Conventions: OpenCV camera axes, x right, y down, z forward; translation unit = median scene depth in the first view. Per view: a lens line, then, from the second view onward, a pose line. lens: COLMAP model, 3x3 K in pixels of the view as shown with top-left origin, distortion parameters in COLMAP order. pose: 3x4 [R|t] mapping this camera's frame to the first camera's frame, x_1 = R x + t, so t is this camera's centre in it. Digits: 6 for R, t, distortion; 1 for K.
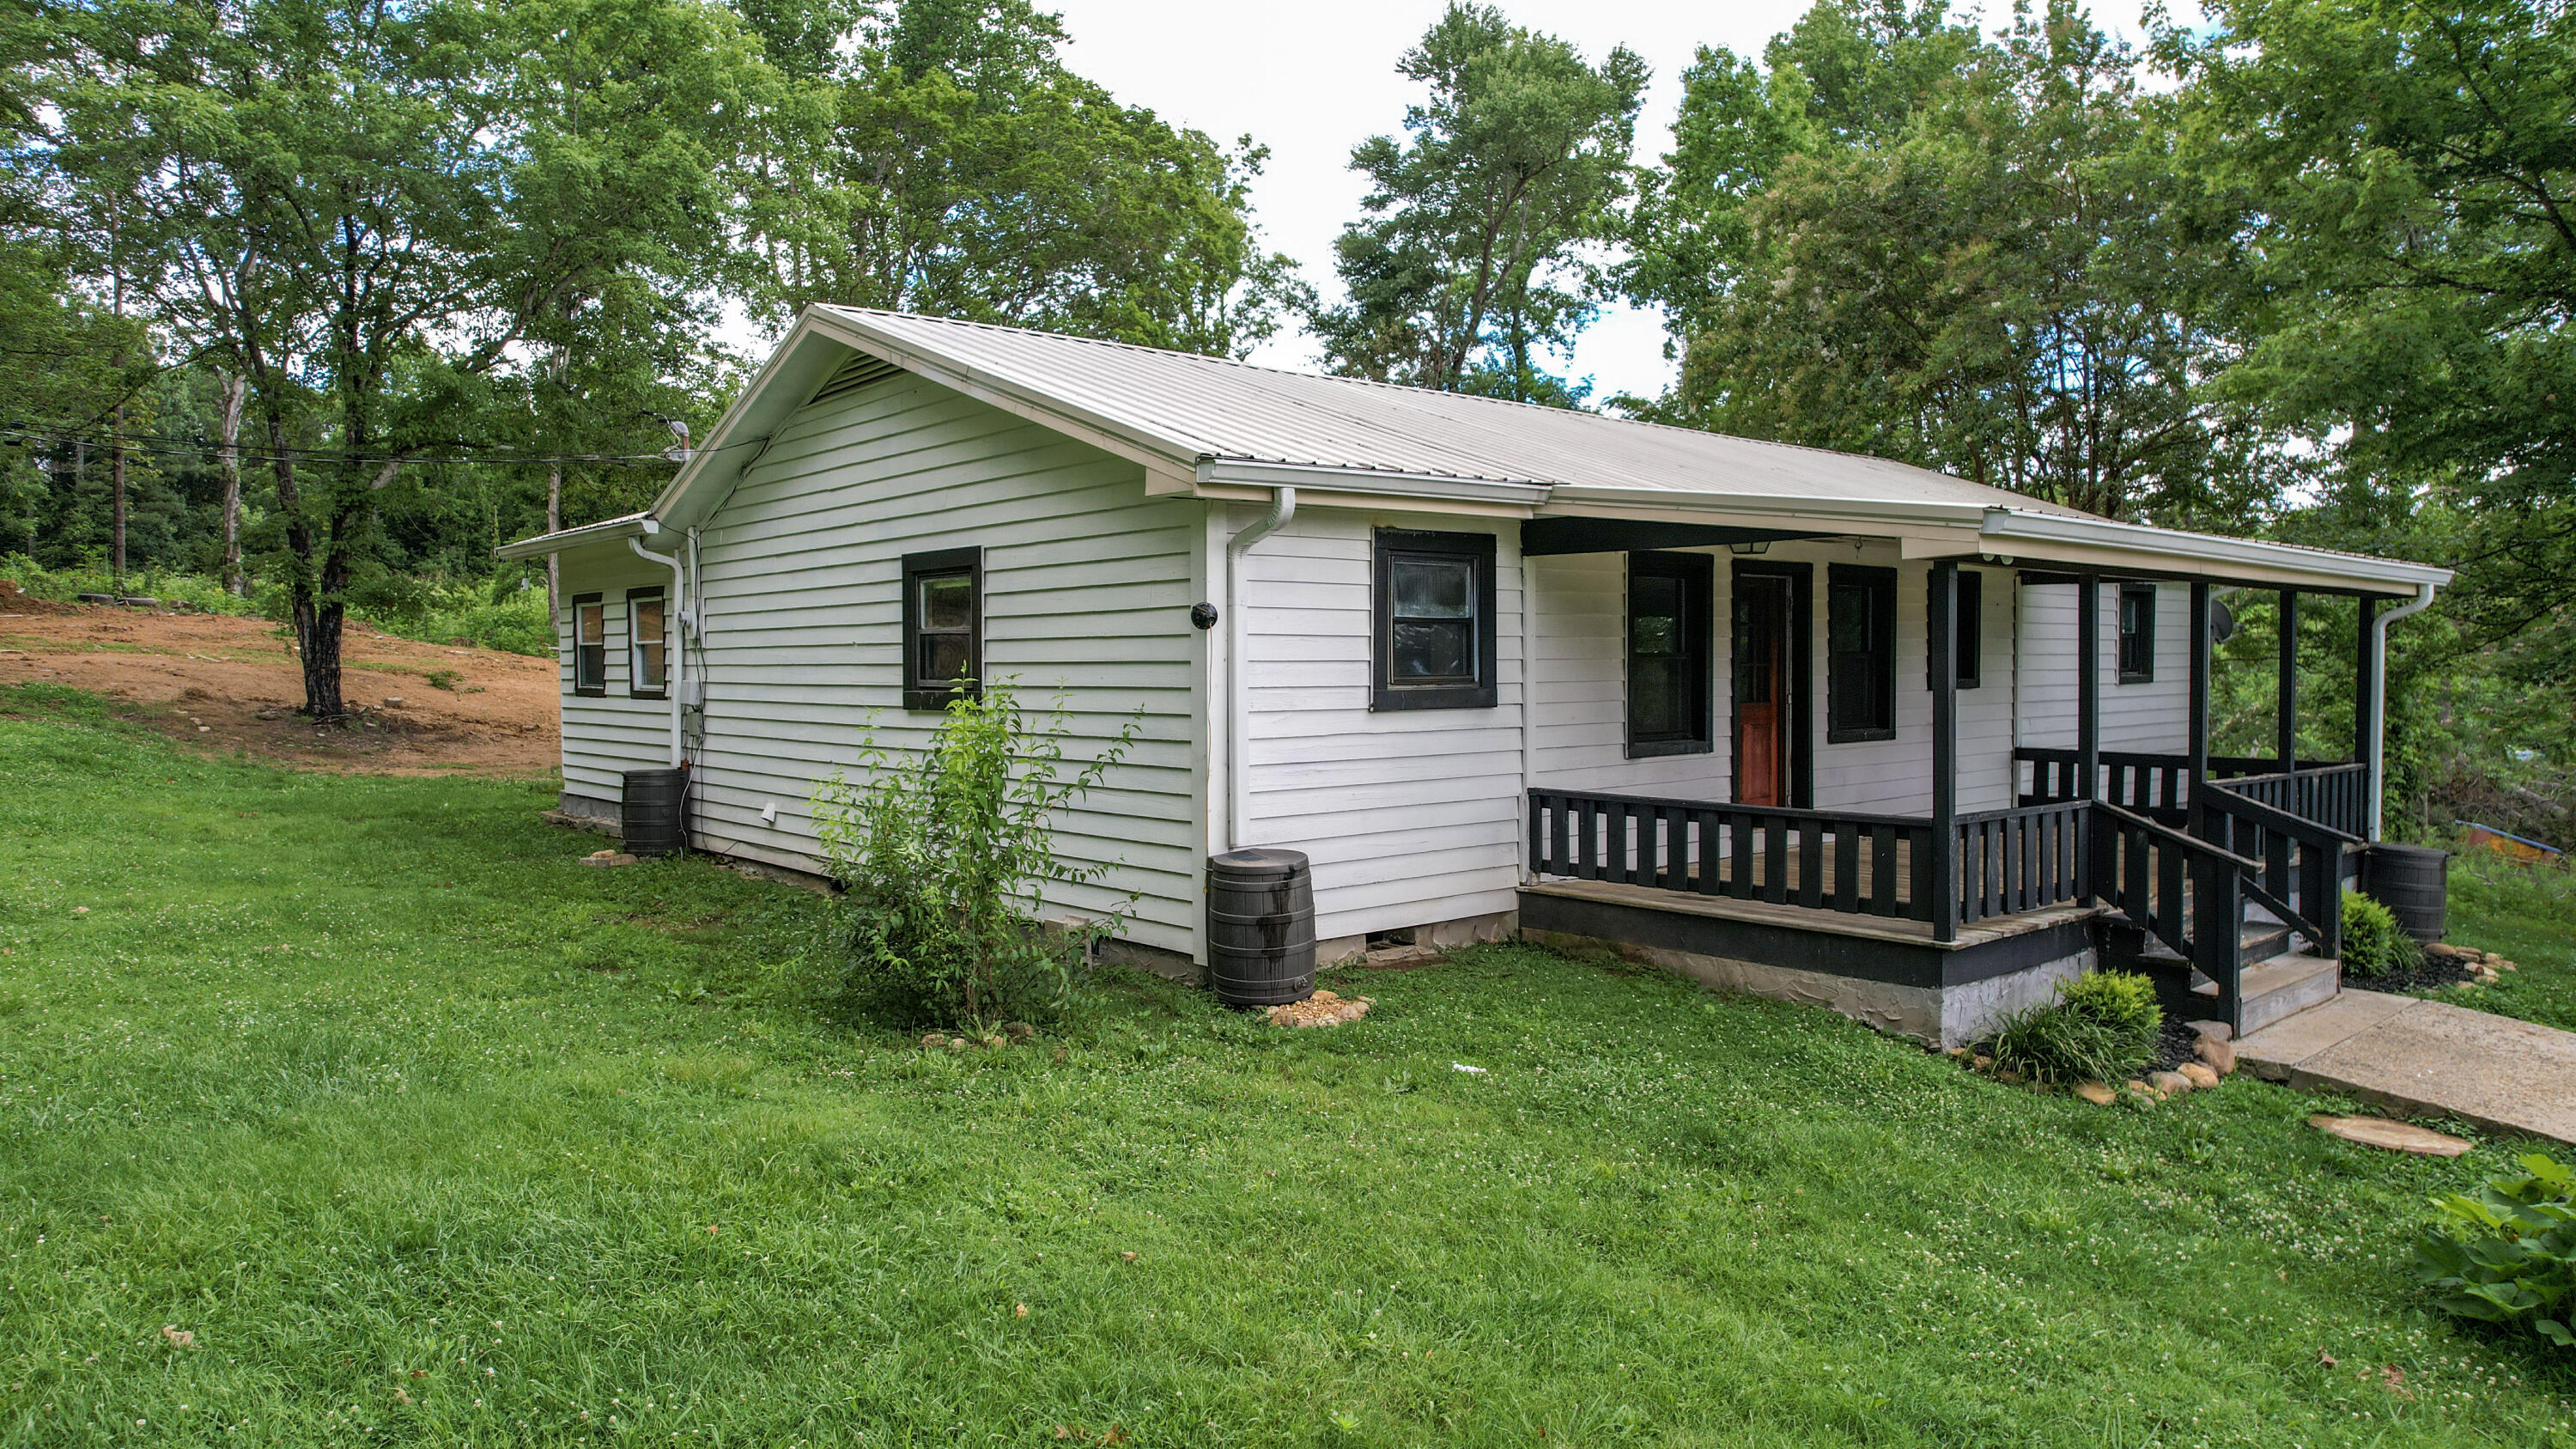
lens RADIAL K [[1661.0, 0, 1288.0], [0, 1661.0, 724.5], [0, 0, 1]] dist [-0.079222, 0.074757]
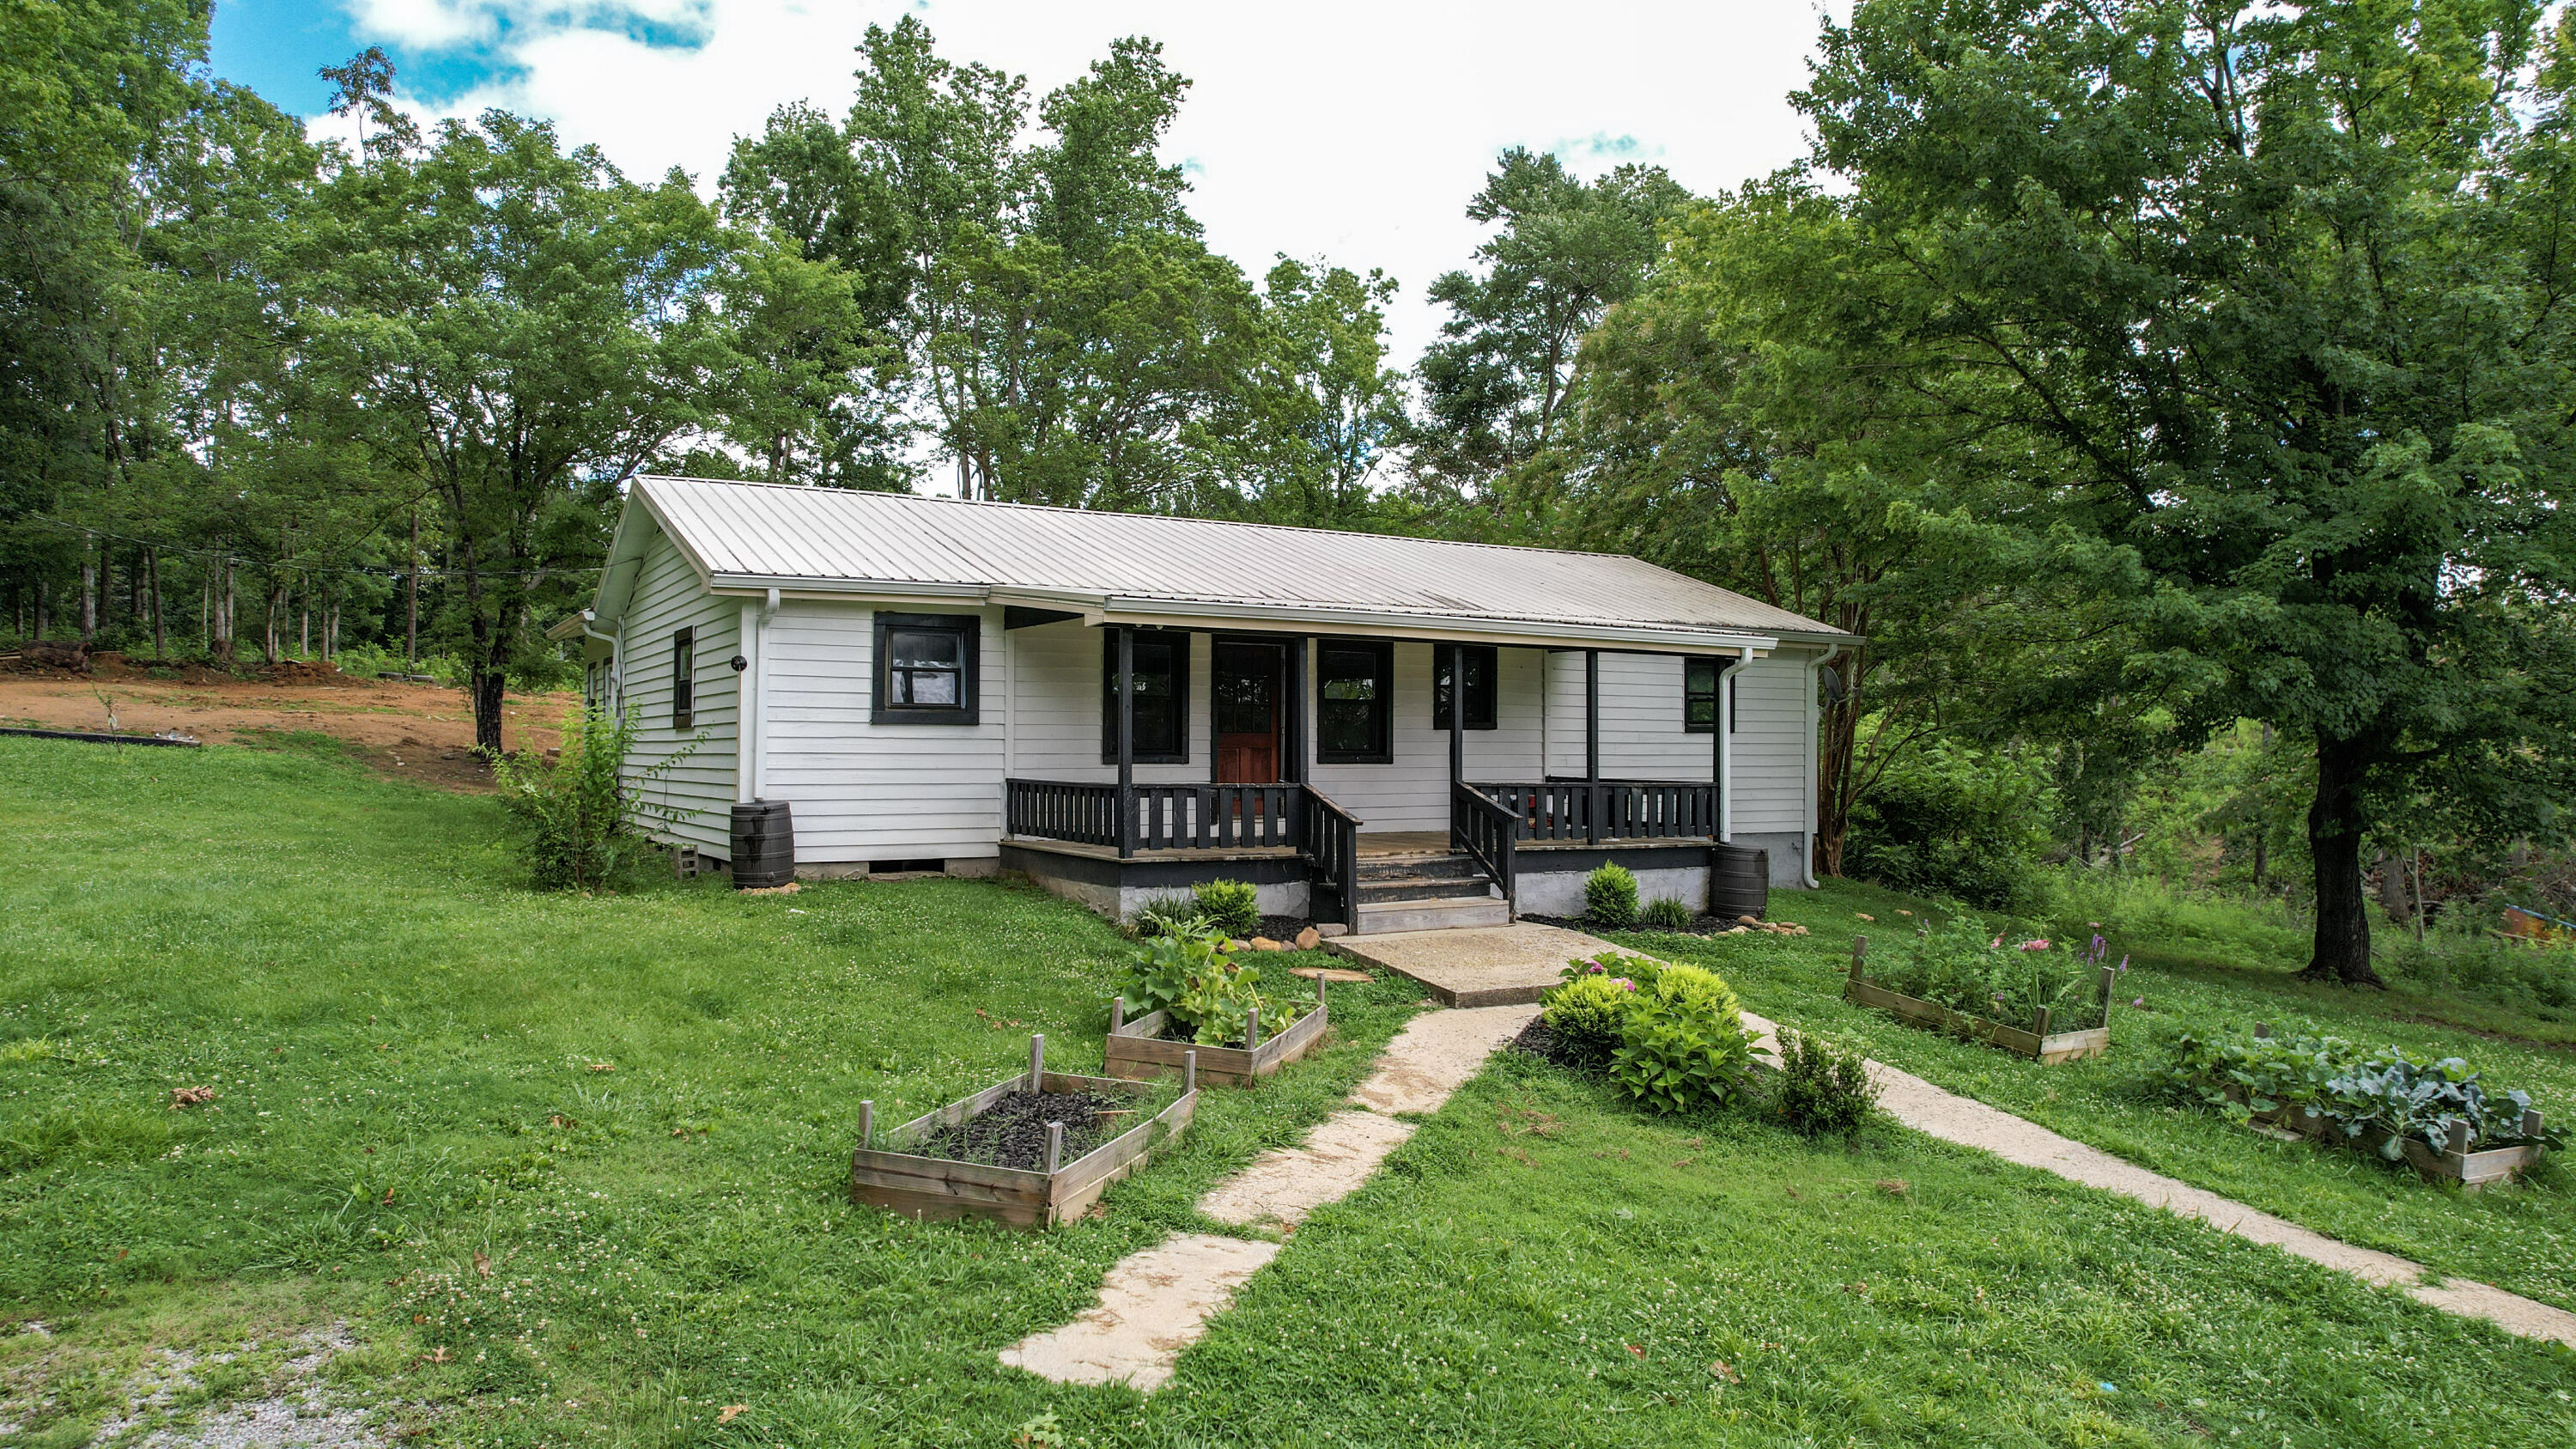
lens RADIAL K [[1647.8, 0, 1304.5], [0, 1647.8, 726.7], [0, 0, 1]] dist [-0.045317, -0.000114]
pose [[0.984903, 0.005967, -0.173002, 0.508191], [-0.015359, 0.998476, -0.053000, 0.050106], [0.172422, 0.054857, 0.983494, -0.349844]]
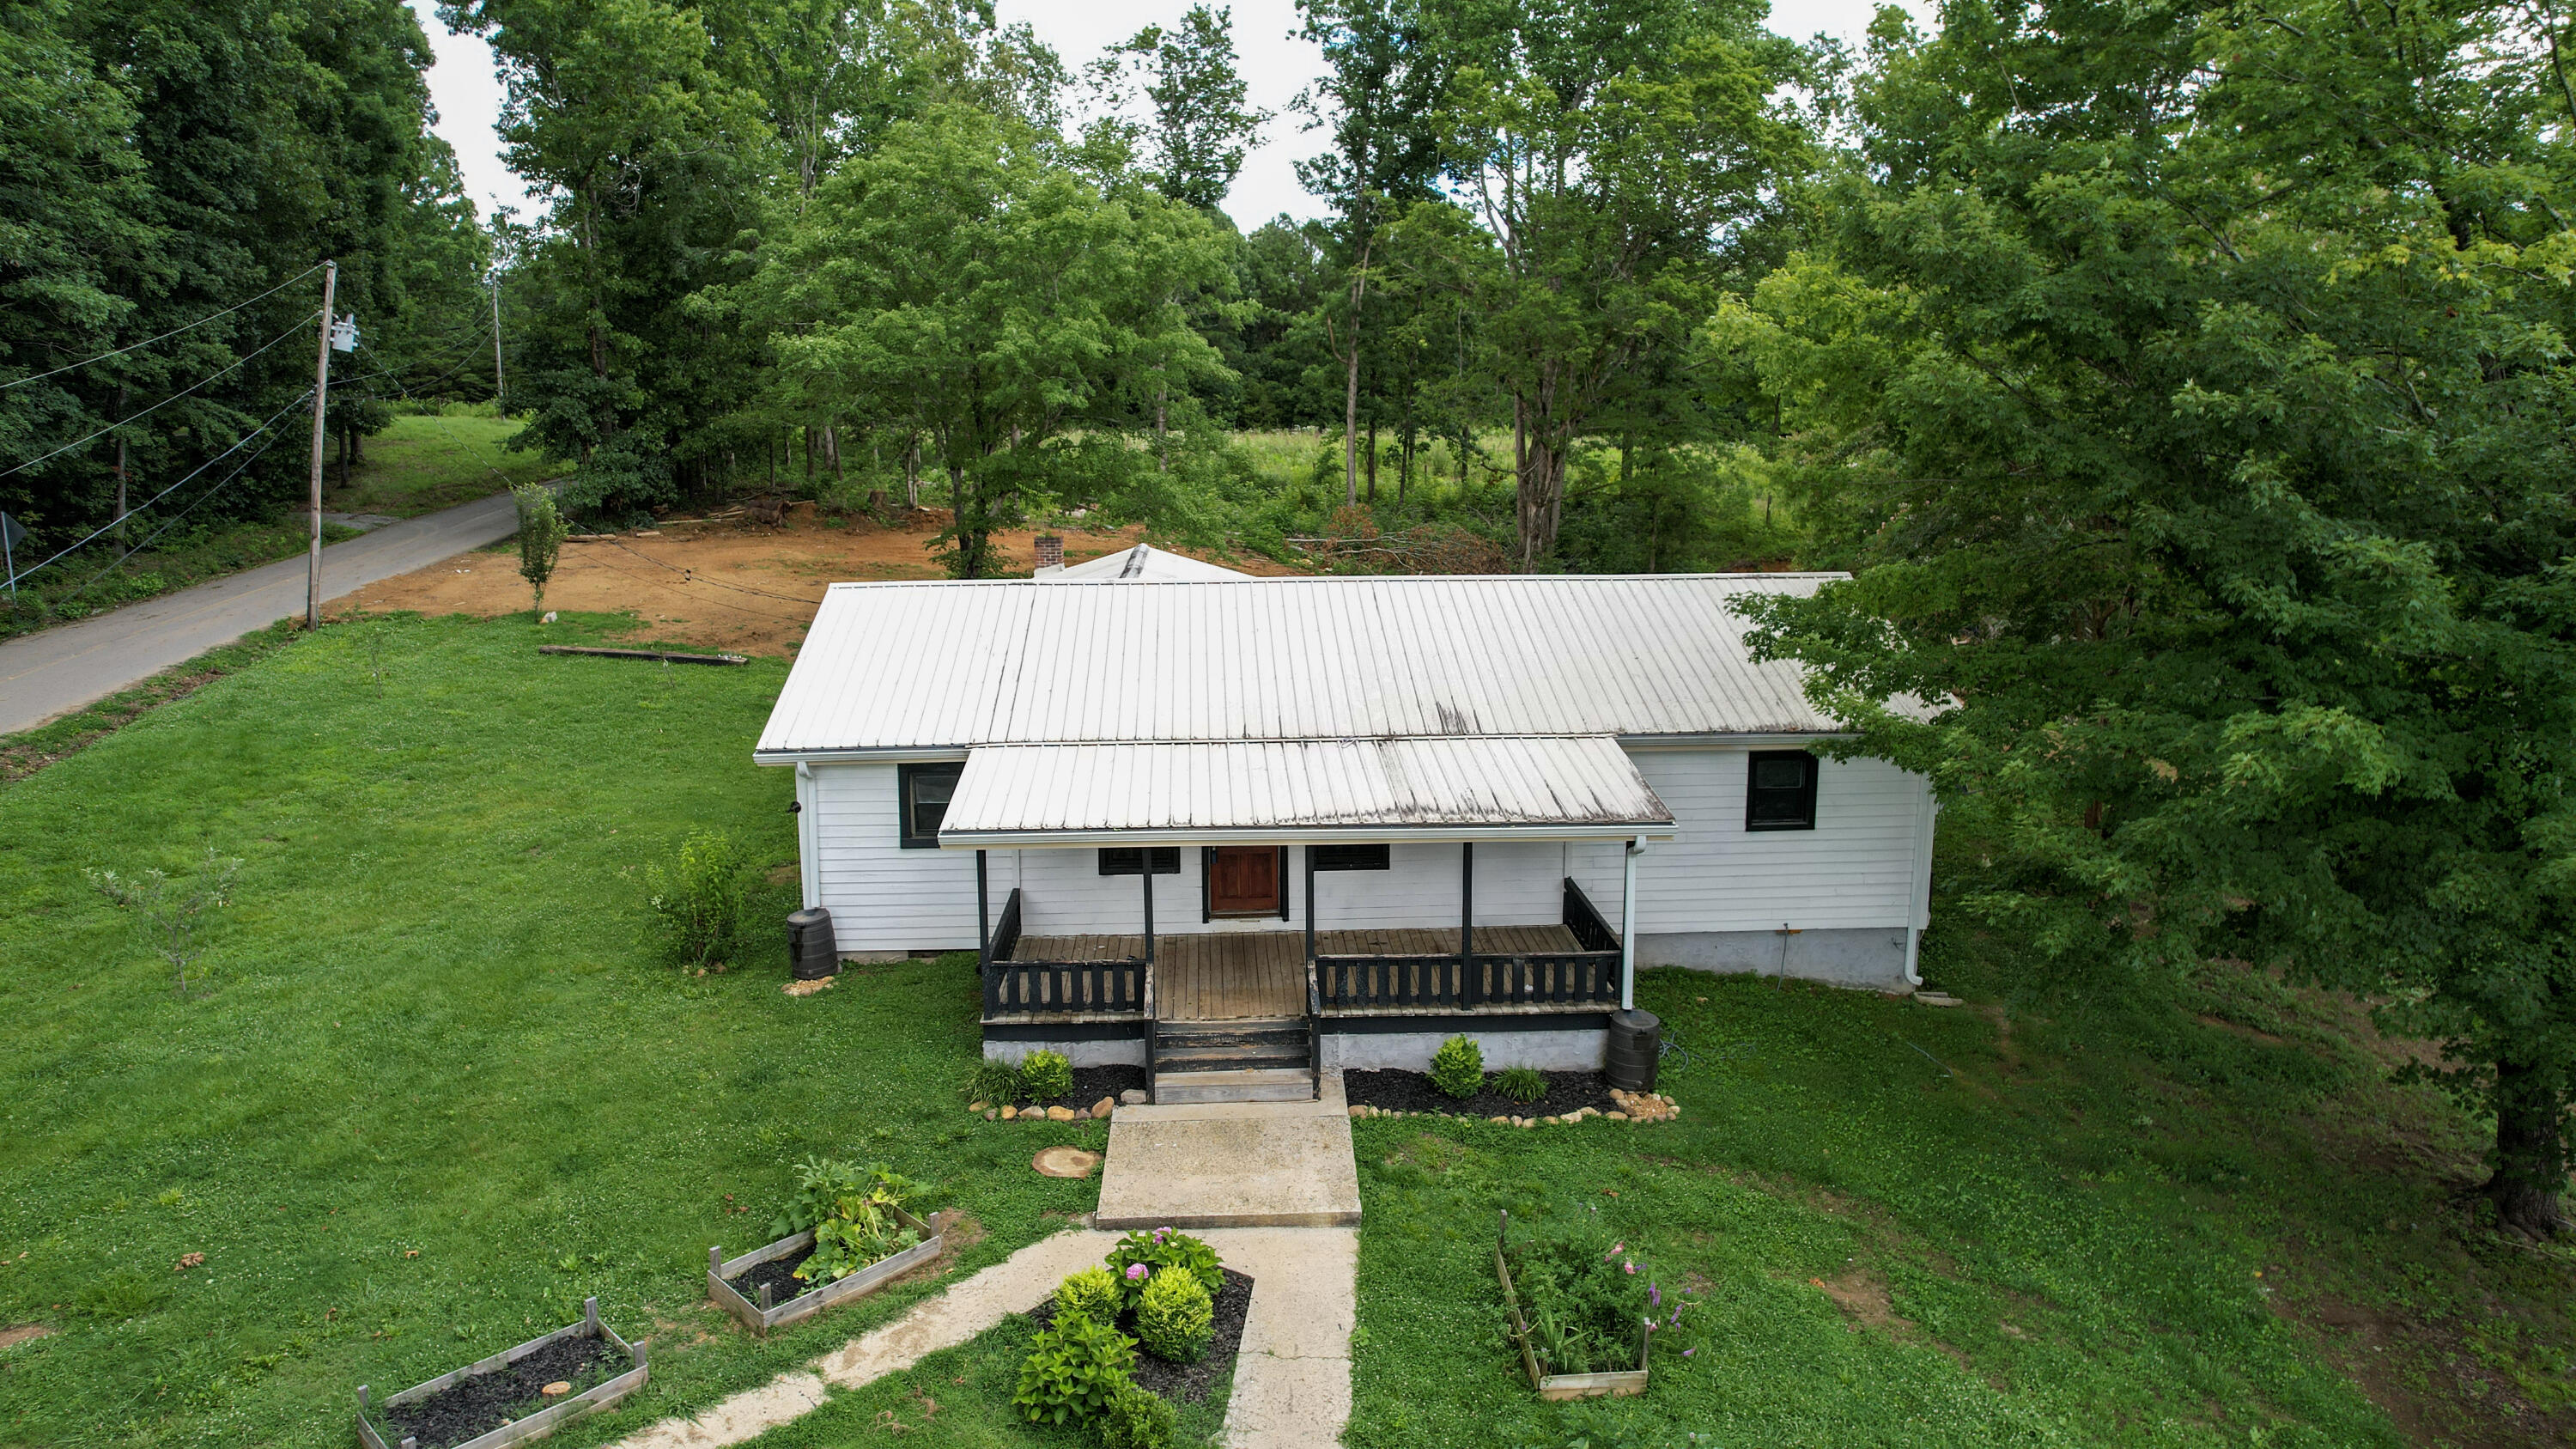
lens RADIAL K [[1661.0, 0, 1288.0], [0, 1661.0, 724.5], [0, 0, 1]] dist [-0.079222, 0.074757]
pose [[0.791407, 0.111806, -0.600977, 1.133902], [-0.023300, 0.987934, 0.153113, -0.334795], [0.610845, -0.107172, 0.784463, -0.216970]]
